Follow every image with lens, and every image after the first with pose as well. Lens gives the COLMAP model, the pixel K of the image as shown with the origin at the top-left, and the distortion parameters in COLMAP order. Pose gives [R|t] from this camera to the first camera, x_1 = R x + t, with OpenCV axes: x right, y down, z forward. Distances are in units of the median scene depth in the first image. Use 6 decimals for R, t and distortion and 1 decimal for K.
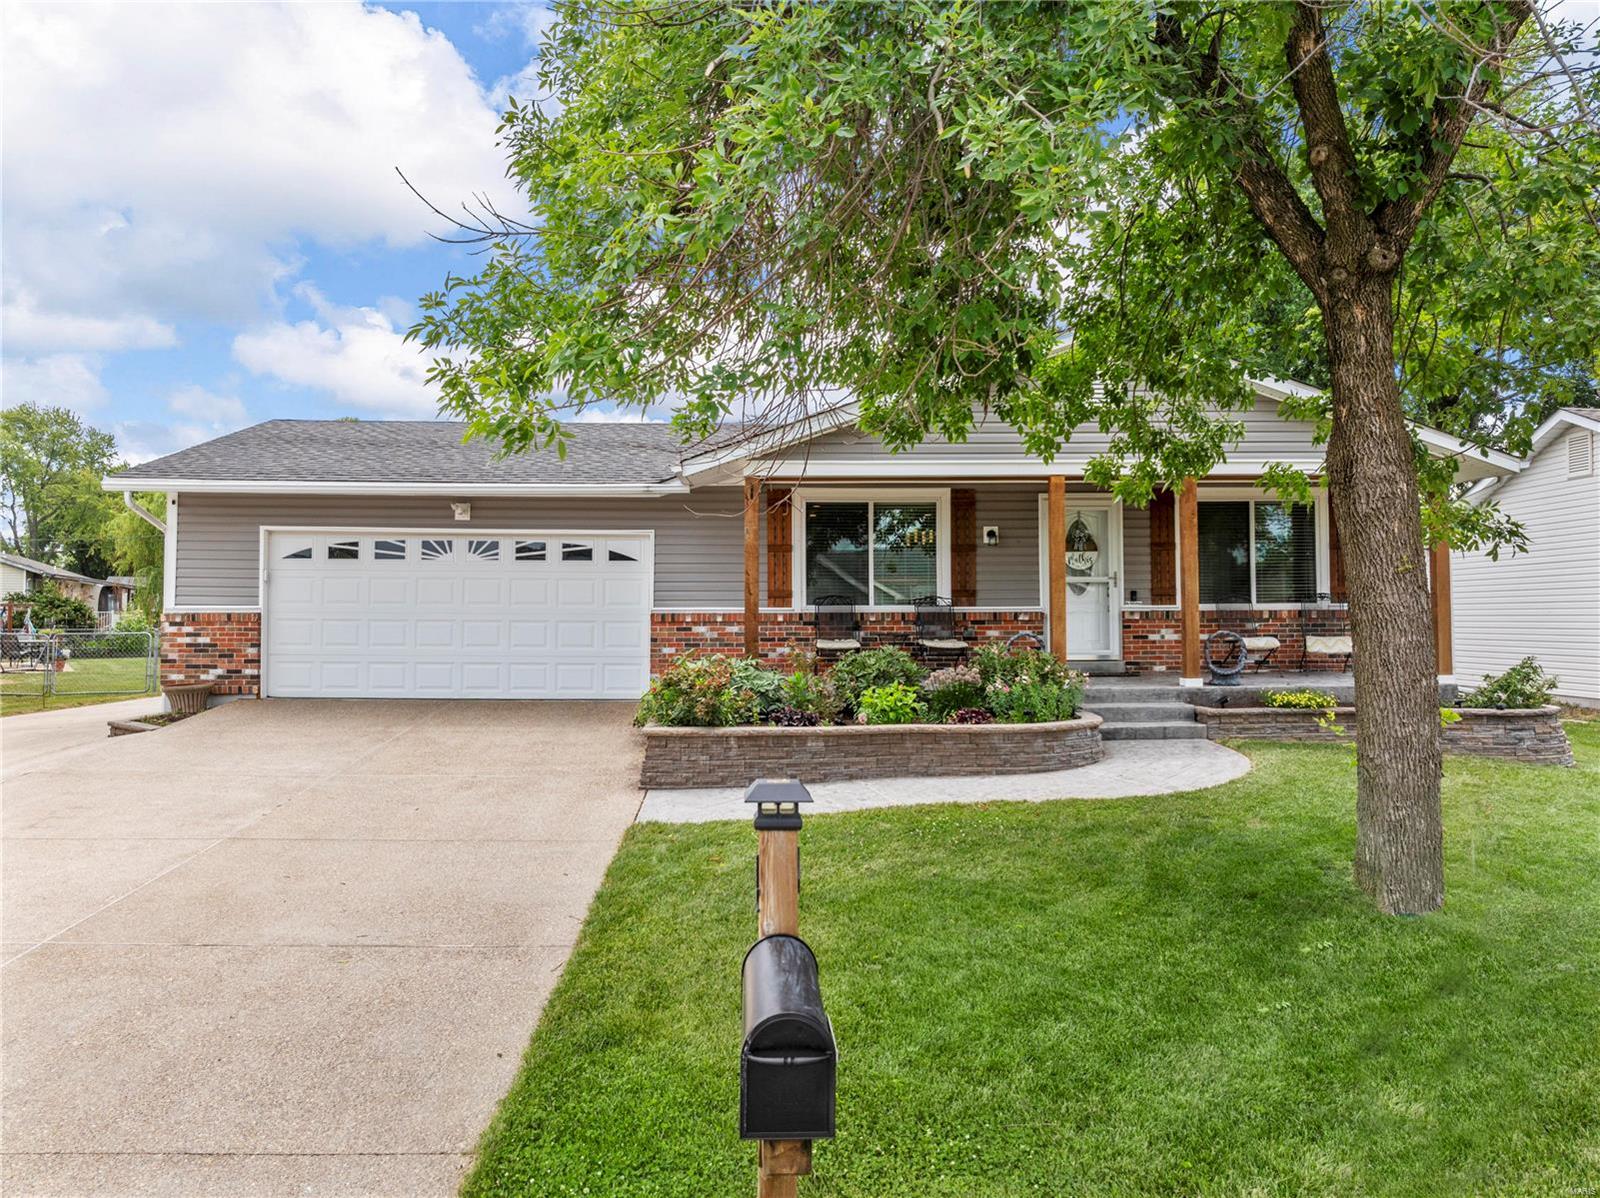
lens RADIAL K [[1120.3, 0, 804.5], [0, 1120.3, 573.0], [0, 0, 1]] dist [-0.034064, -0.008633]
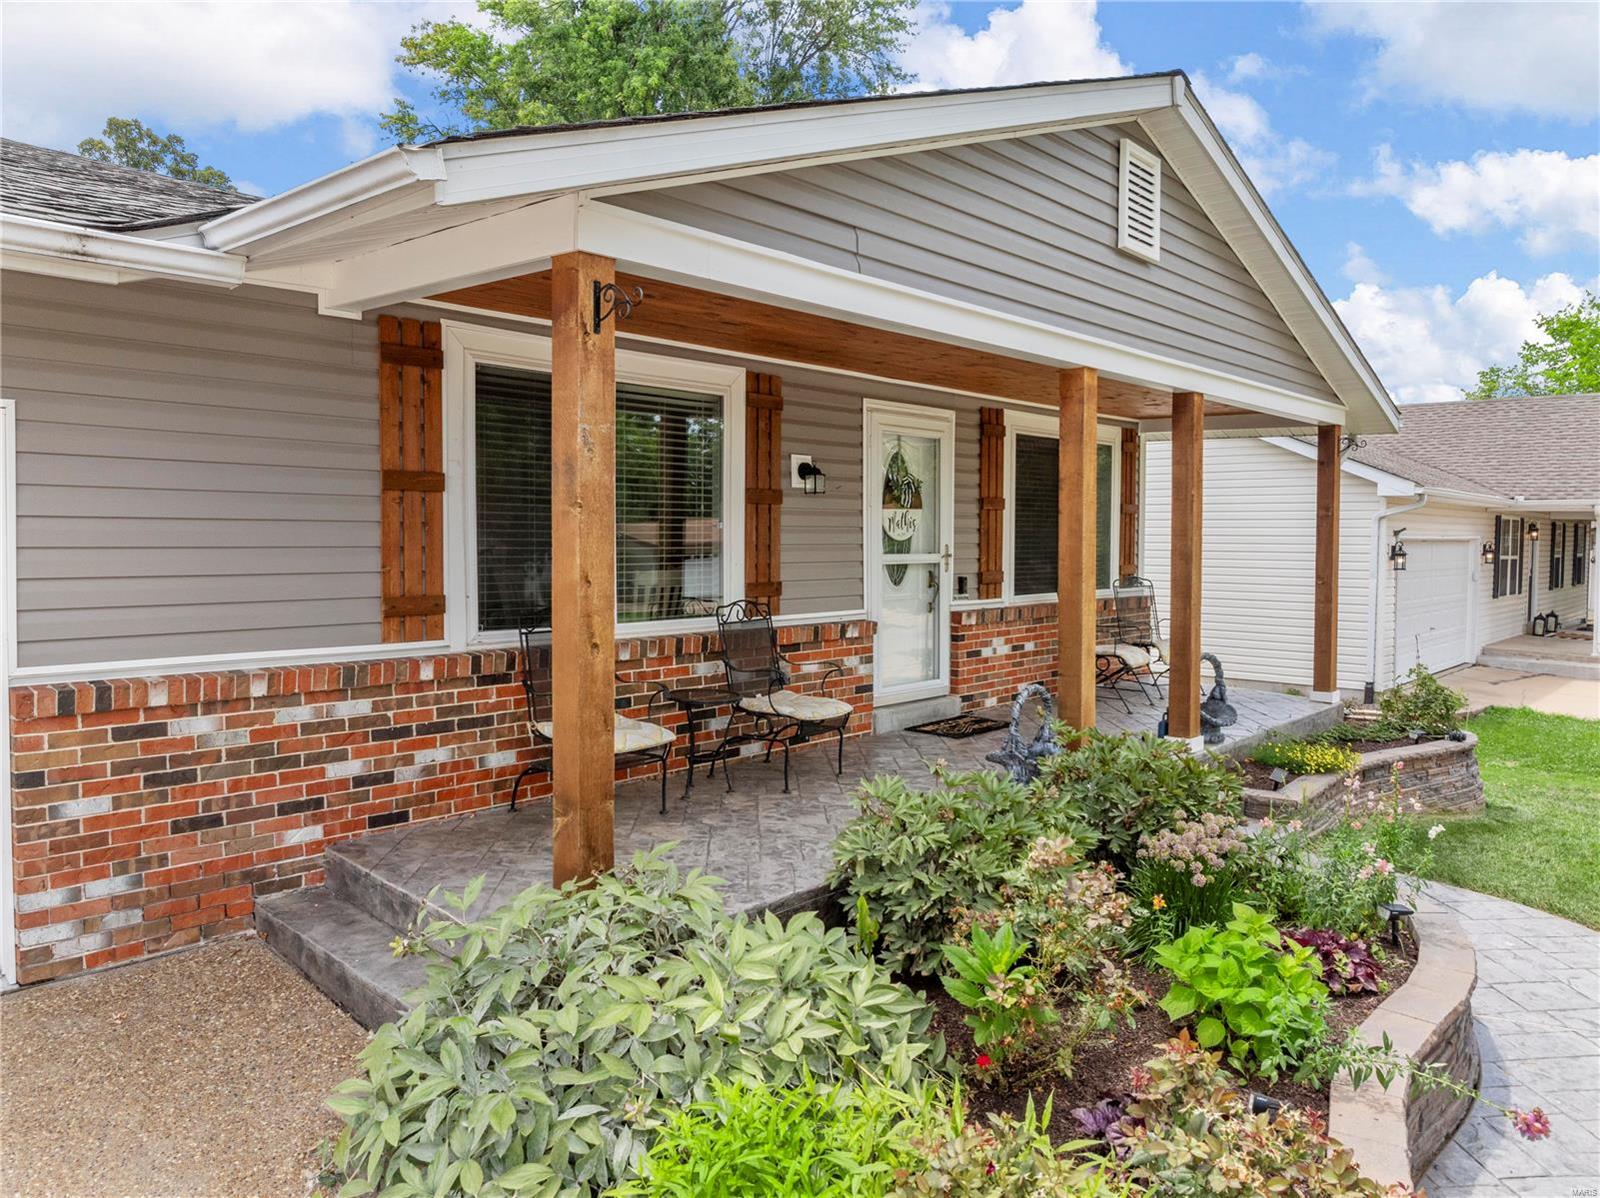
lens RADIAL K [[1125.3, 0, 803.0], [0, 1125.3, 565.9], [0, 0, 1]] dist [-0.011027, -0.035756]
pose [[0.693092, -0.012404, 0.720742, -0.202907], [-0.038985, 0.997744, 0.054660, -0.019890], [-0.719794, -0.065983, 0.691045, 0.657678]]
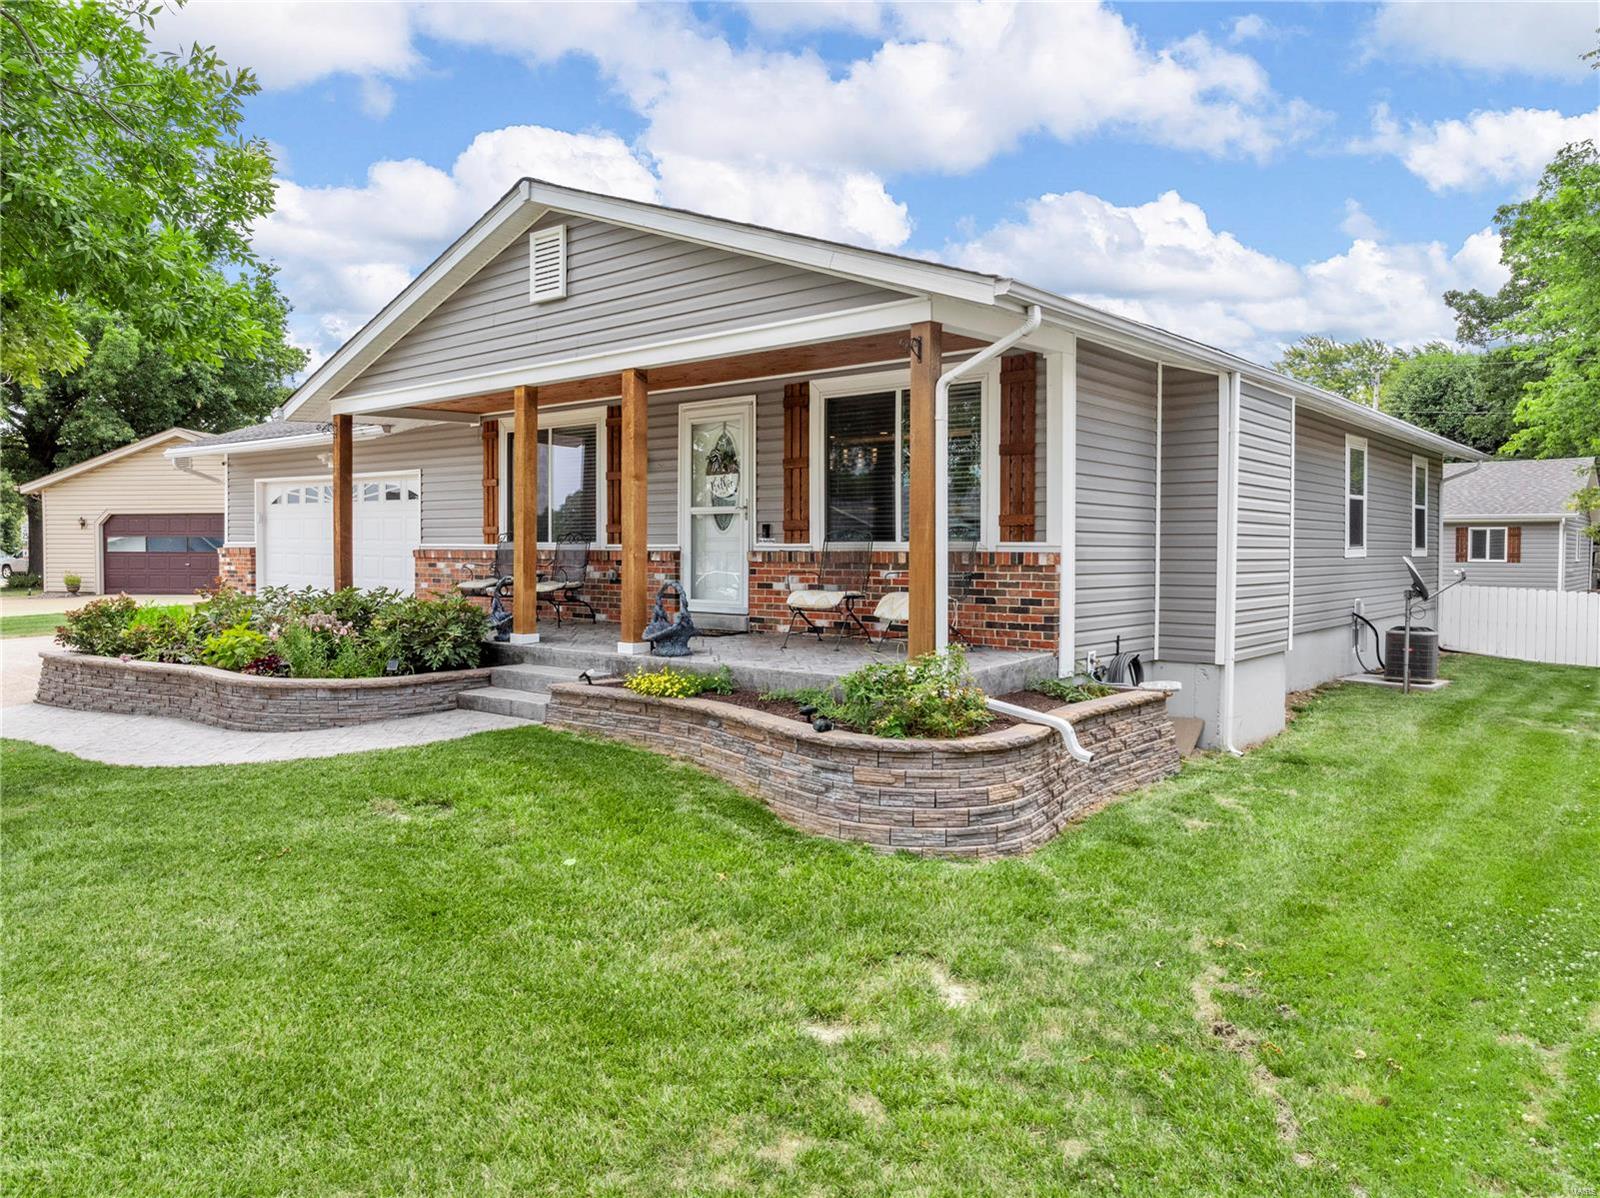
lens RADIAL K [[1120.3, 0, 804.5], [0, 1120.3, 573.0], [0, 0, 1]] dist [-0.034064, -0.008633]
pose [[0.748997, 0.021572, -0.662223, 0.829698], [0.022391, 0.998075, 0.057838, 0.005829], [0.662195, -0.058148, 0.747072, 0.460103]]
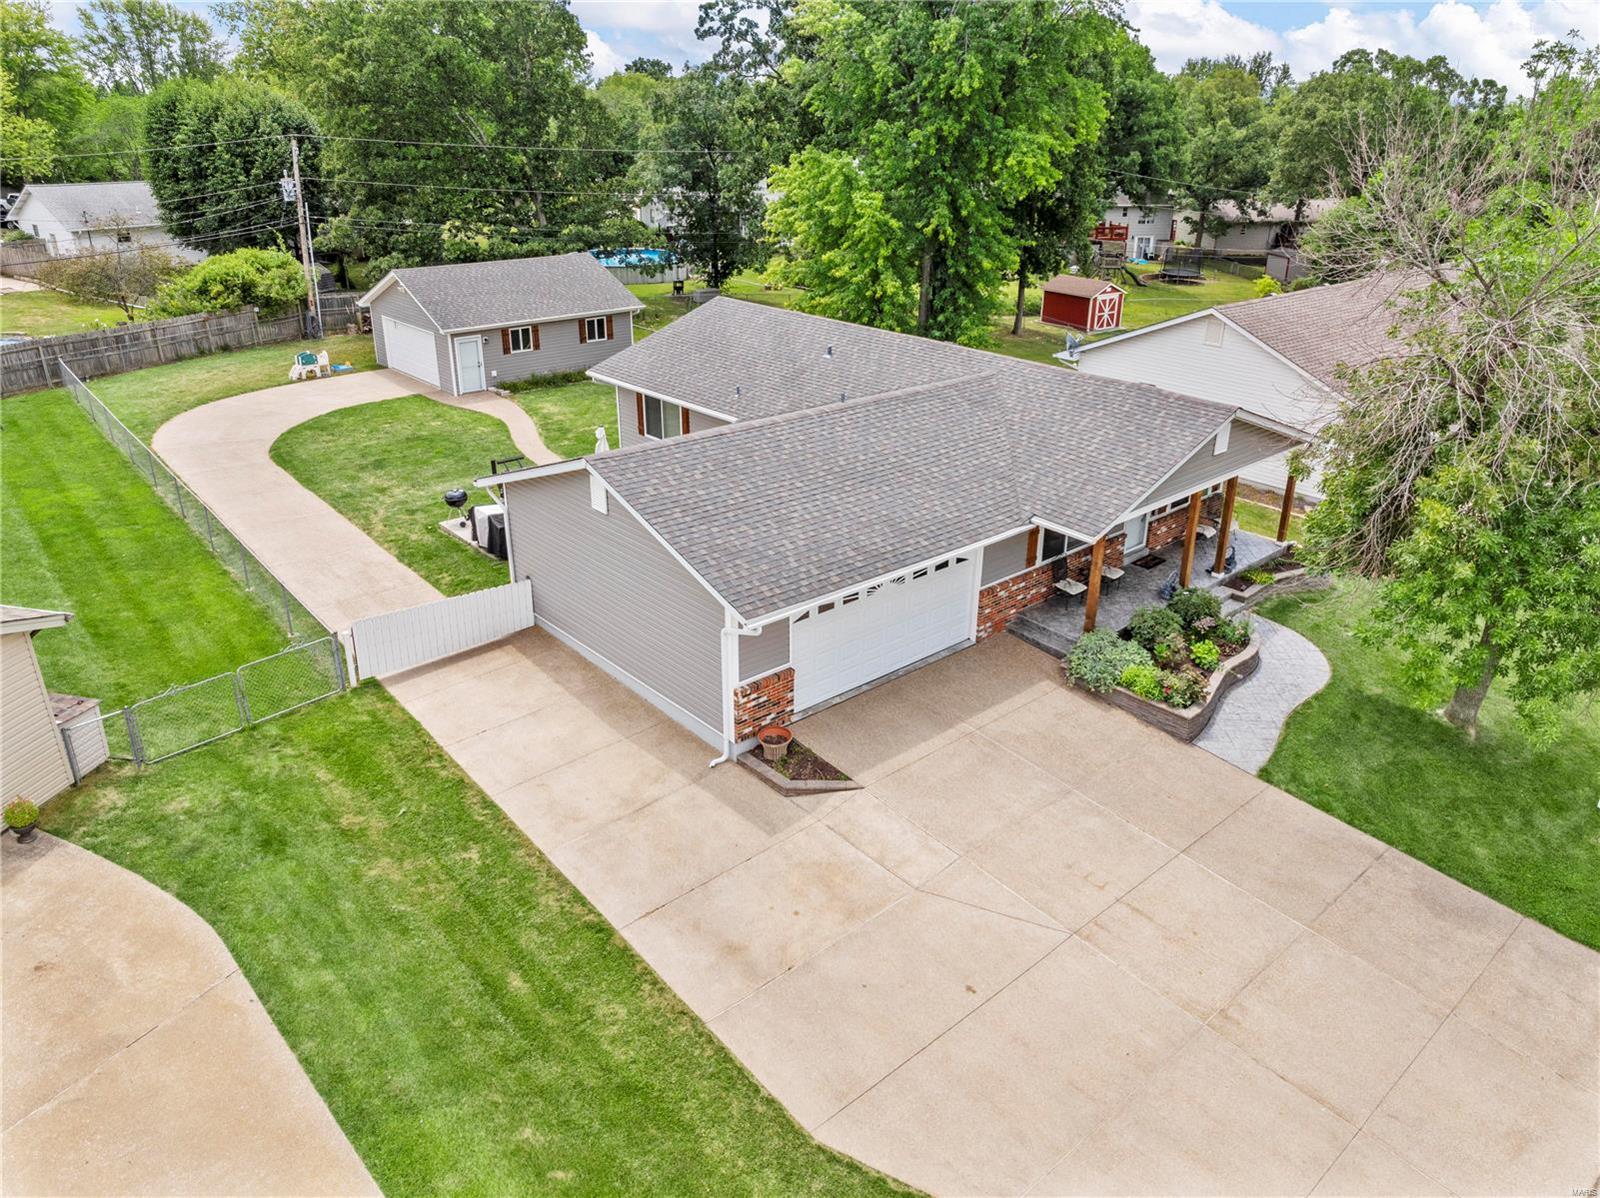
lens RADIAL K [[1120.3, 0, 804.5], [0, 1120.3, 573.0], [0, 0, 1]] dist [-0.034064, -0.008633]
pose [[0.765118, -0.243648, 0.596012, -1.253703], [-0.038888, 0.906467, 0.420482, -0.636674], [-0.642715, -0.344896, 0.684079, 0.099782]]
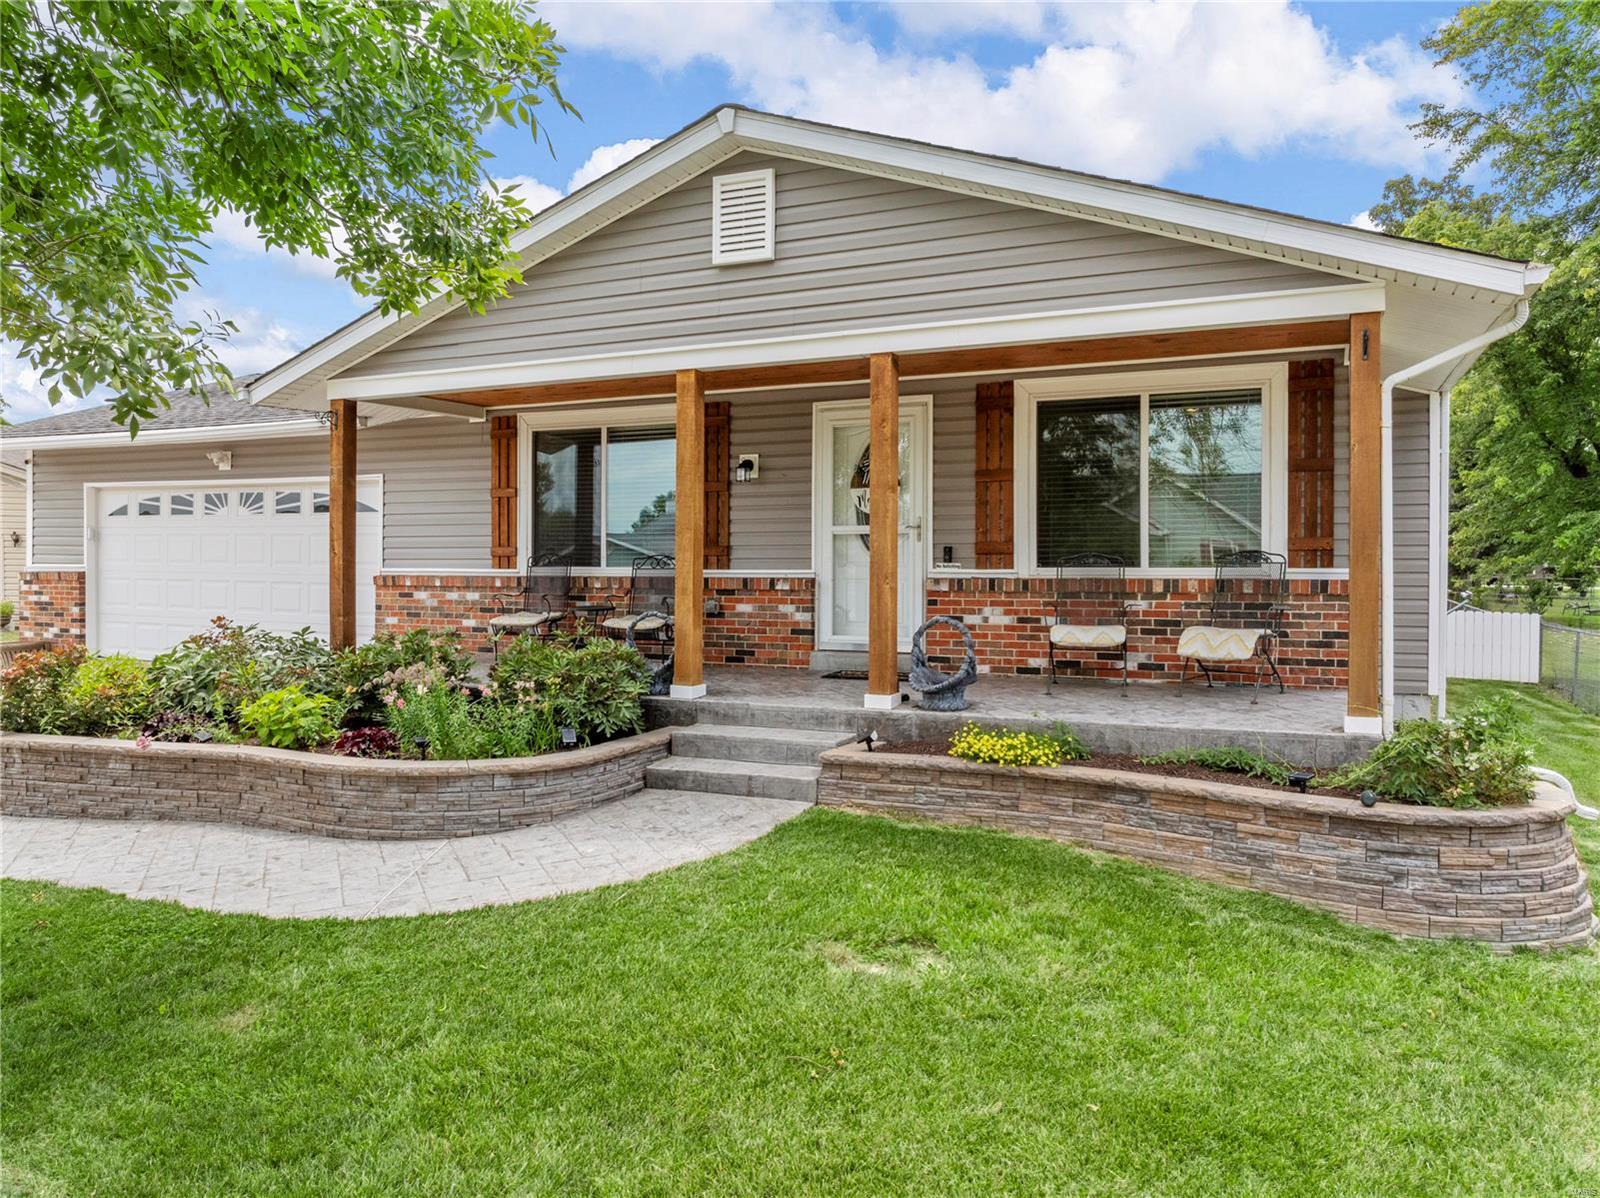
lens RADIAL K [[1120.3, 0, 804.5], [0, 1120.3, 573.0], [0, 0, 1]] dist [-0.034064, -0.008633]
pose [[0.902227, 0.007844, -0.431189, 0.506678], [0.013120, 0.998873, 0.045622, 0.000828], [0.431061, -0.046819, 0.901107, 0.392722]]
